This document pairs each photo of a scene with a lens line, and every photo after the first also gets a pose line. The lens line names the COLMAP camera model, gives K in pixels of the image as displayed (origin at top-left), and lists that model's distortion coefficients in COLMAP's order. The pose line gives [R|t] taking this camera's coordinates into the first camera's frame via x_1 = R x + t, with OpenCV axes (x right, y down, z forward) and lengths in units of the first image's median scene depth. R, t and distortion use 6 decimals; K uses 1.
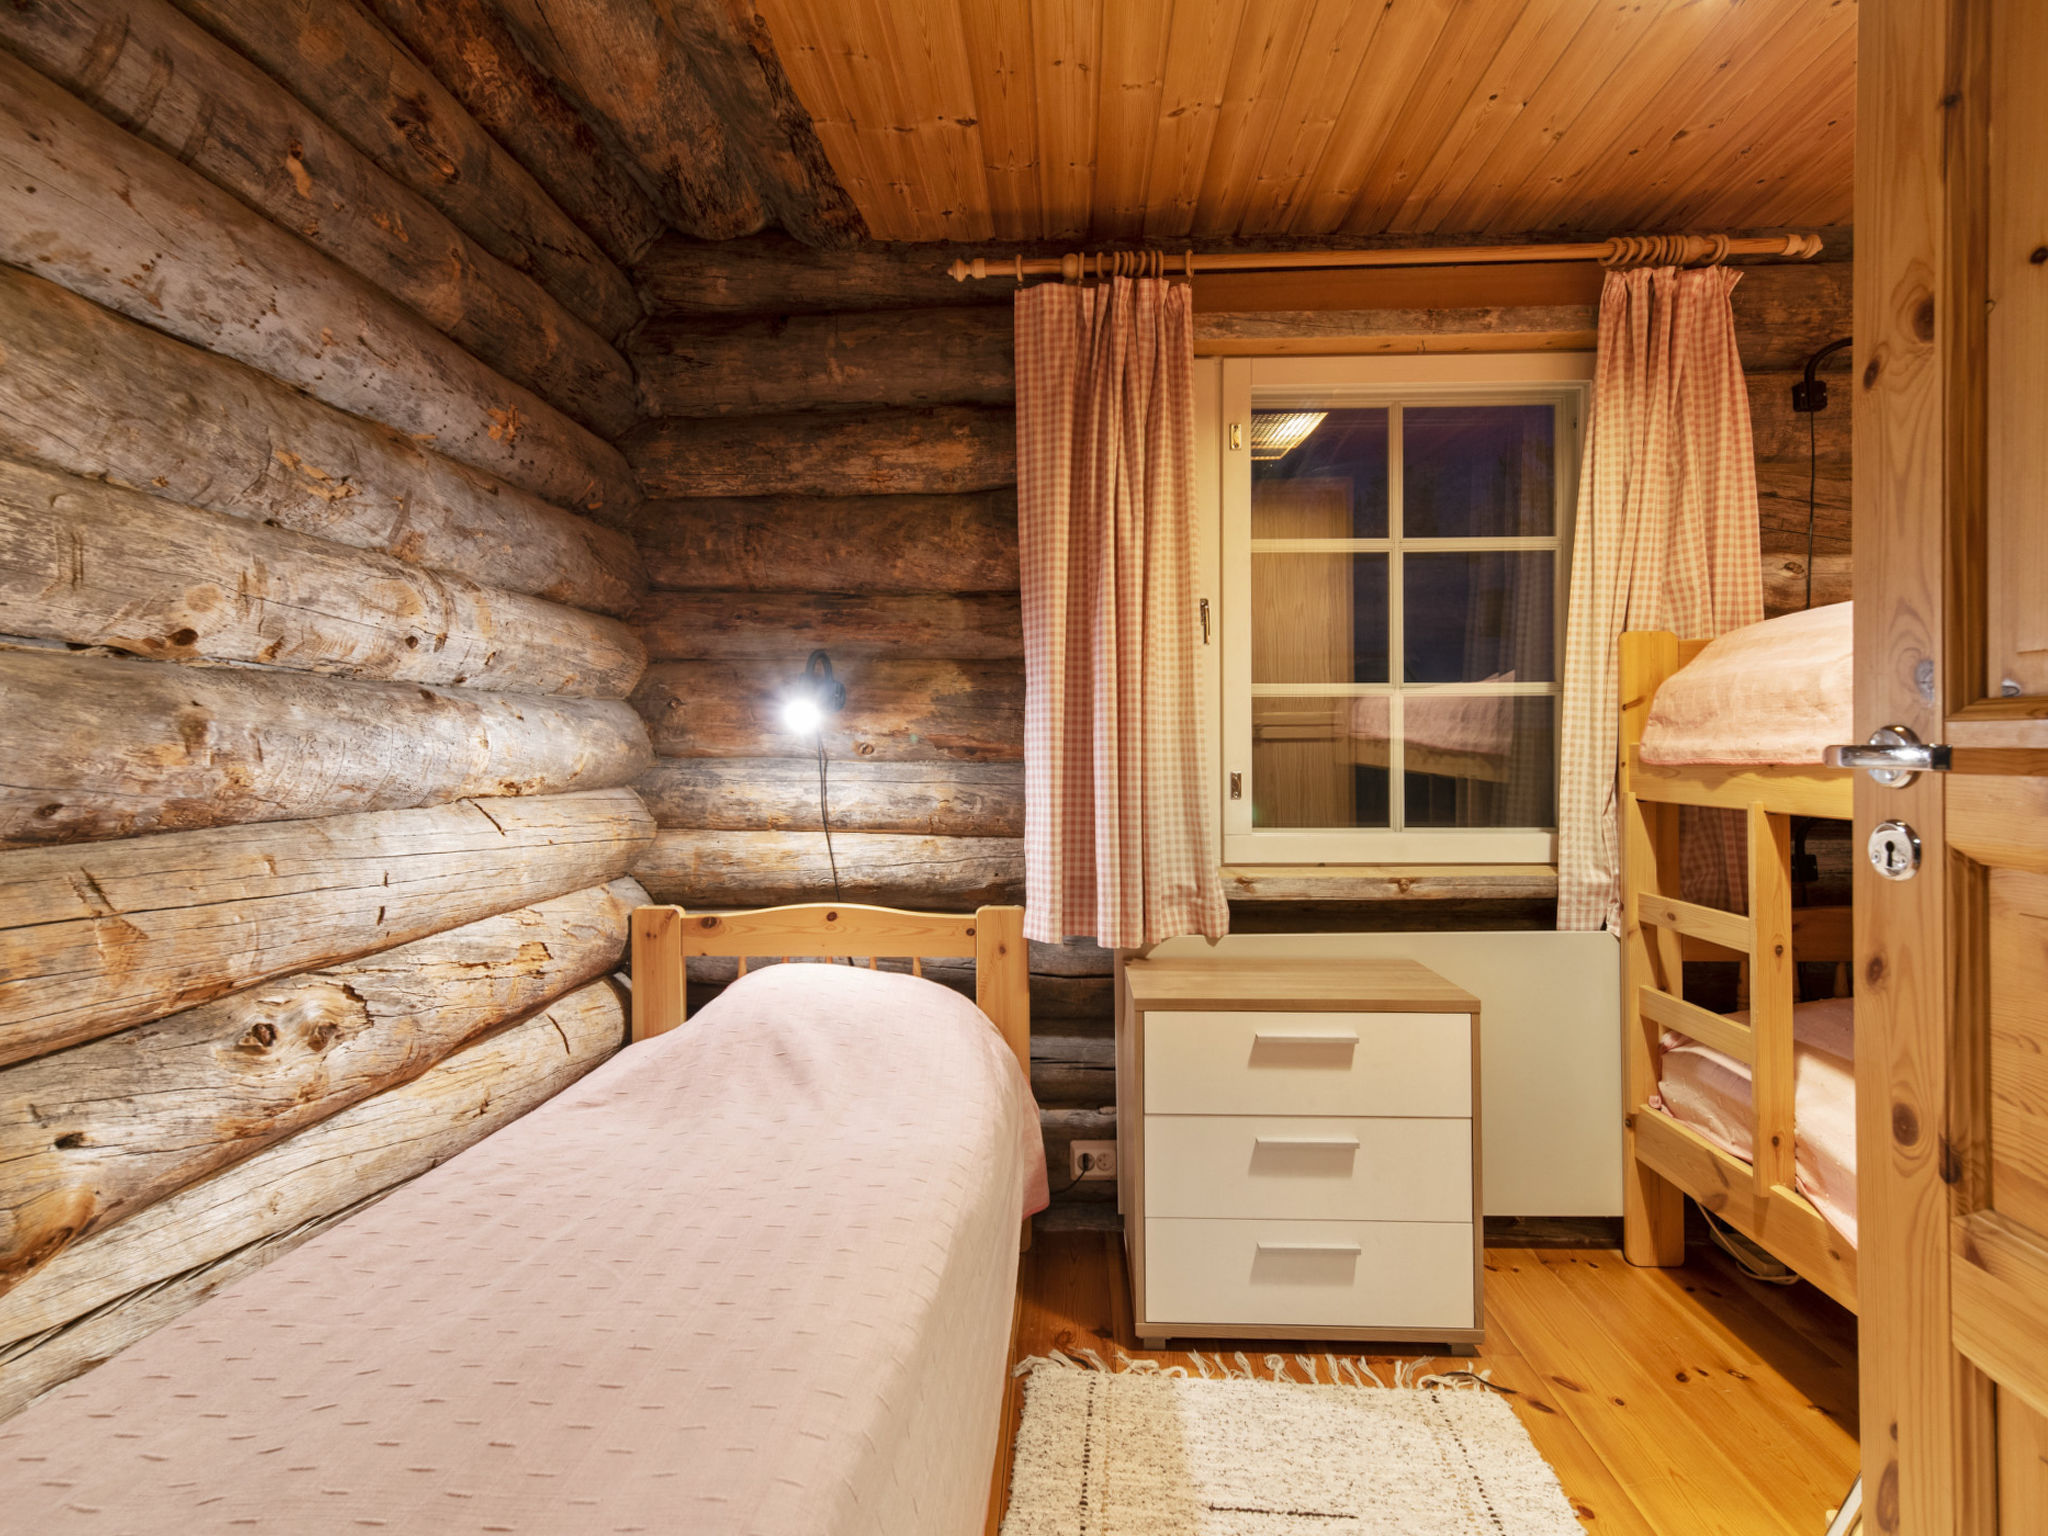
lens RADIAL K [[999.5, 0, 1026.9], [0, 999.5, 754.1], [0, 0, 1]] dist [0.007804, -0.000188]
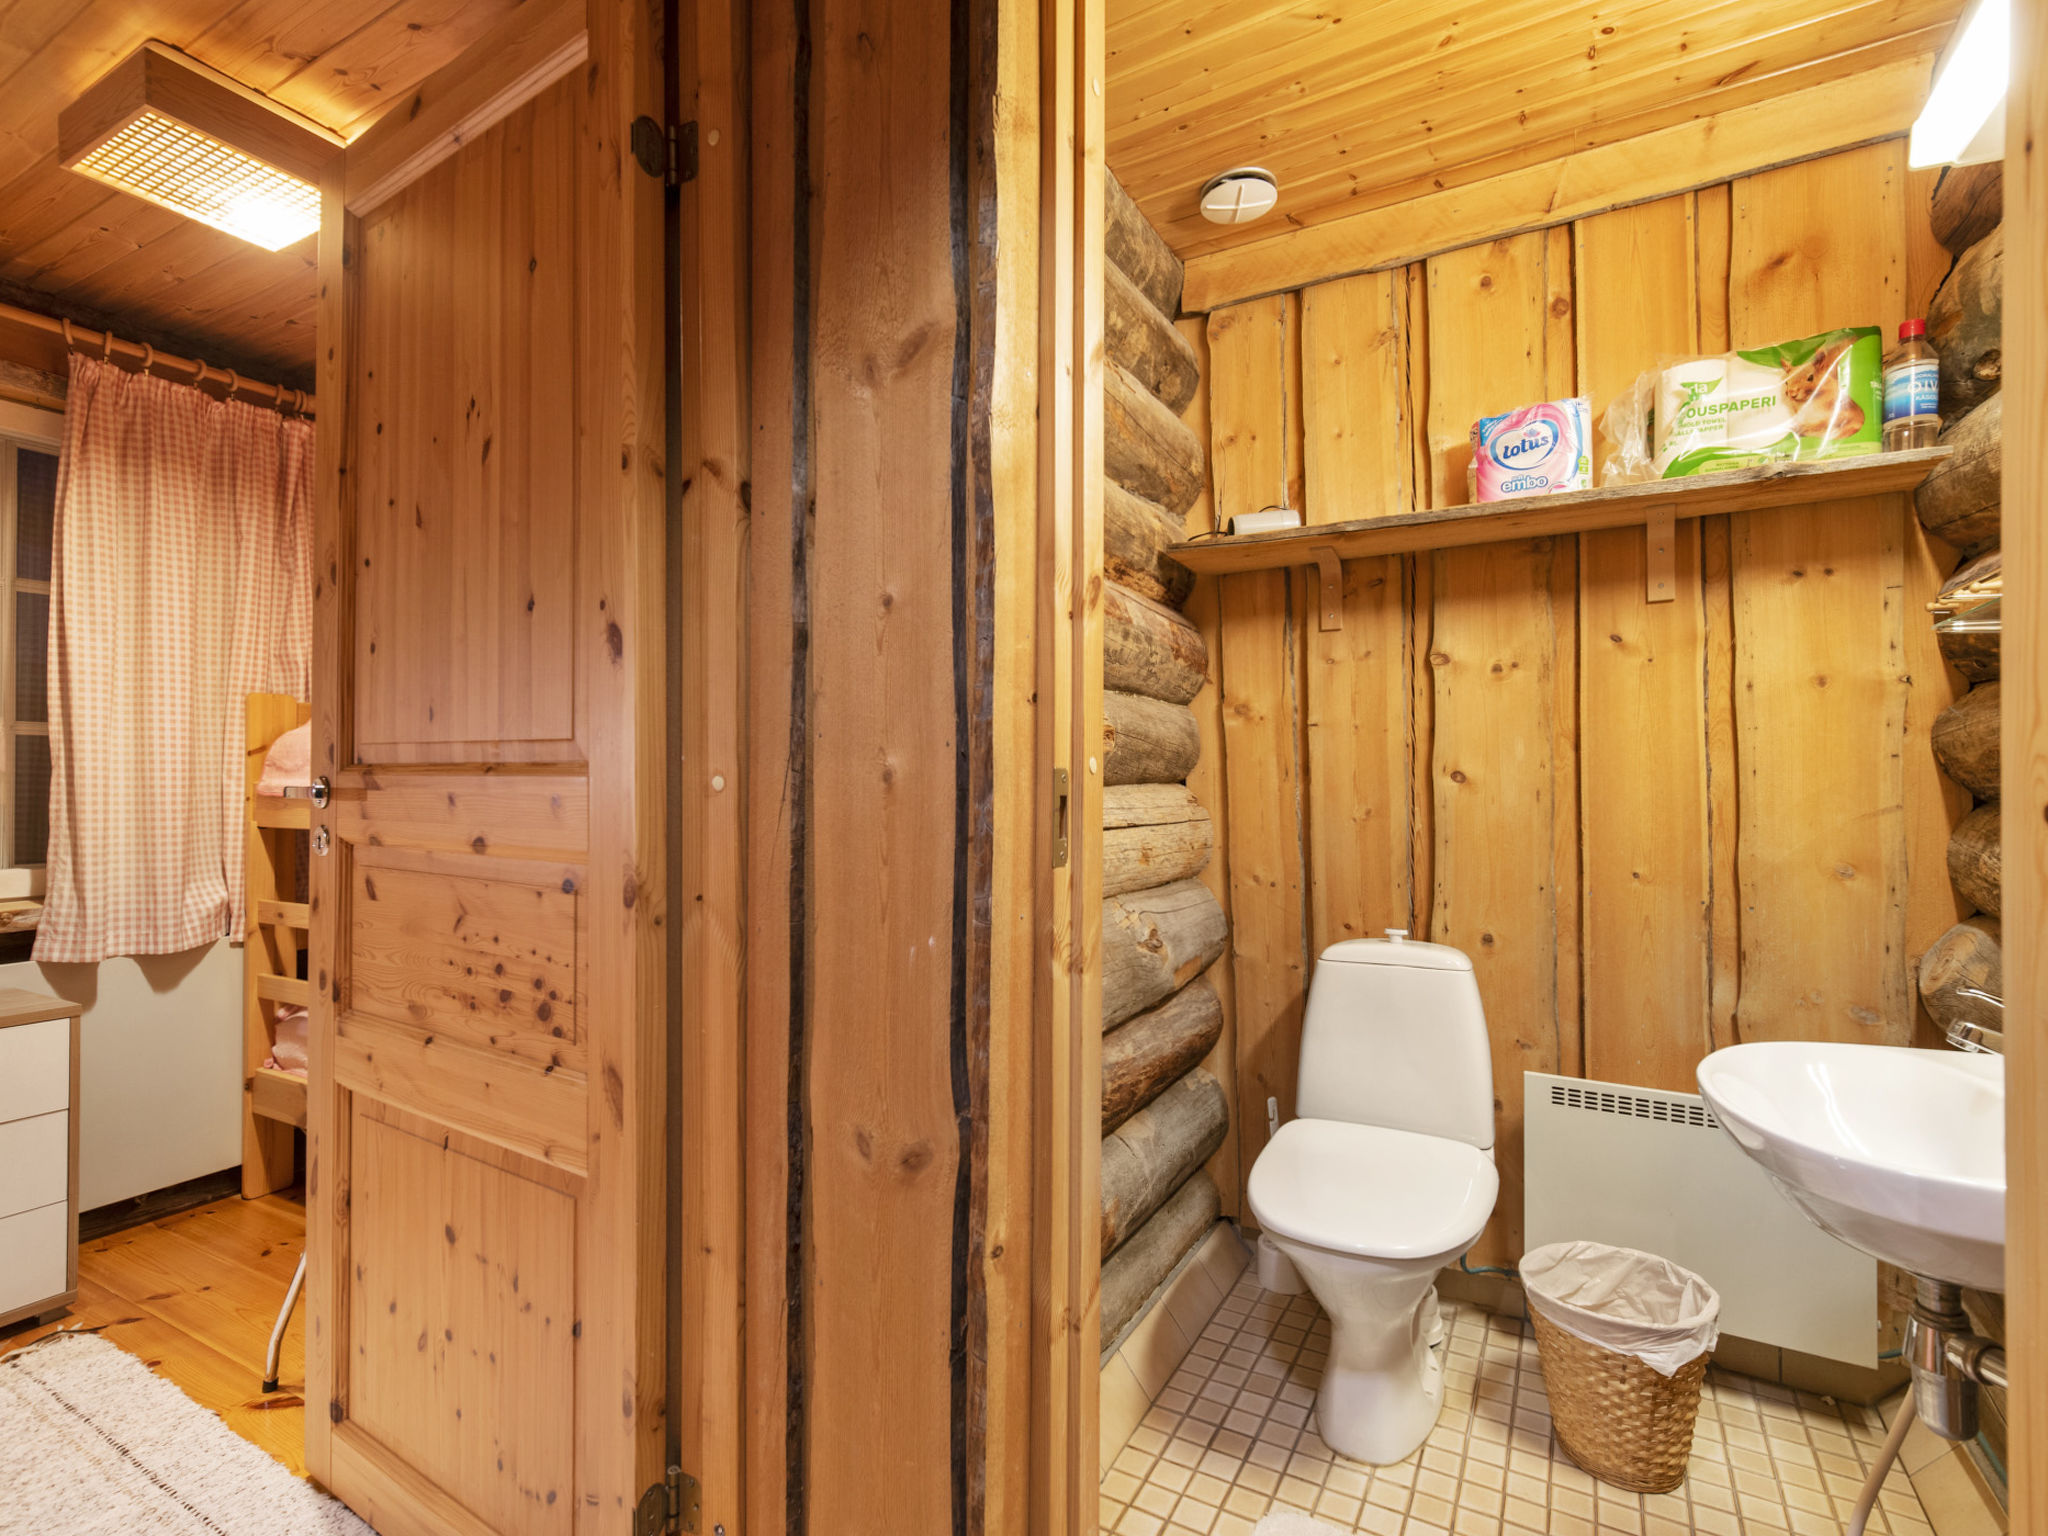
lens RADIAL K [[999.5, 0, 1089.5], [0, 999.5, 759.4], [0, 0, 1]] dist [0.007804, -0.000188]
pose [[0.405863, 0.019227, 0.913732, -0.130044], [0.008535, 0.999655, -0.024826, 0.000420], [-0.913894, 0.017875, 0.405559, -0.488808]]
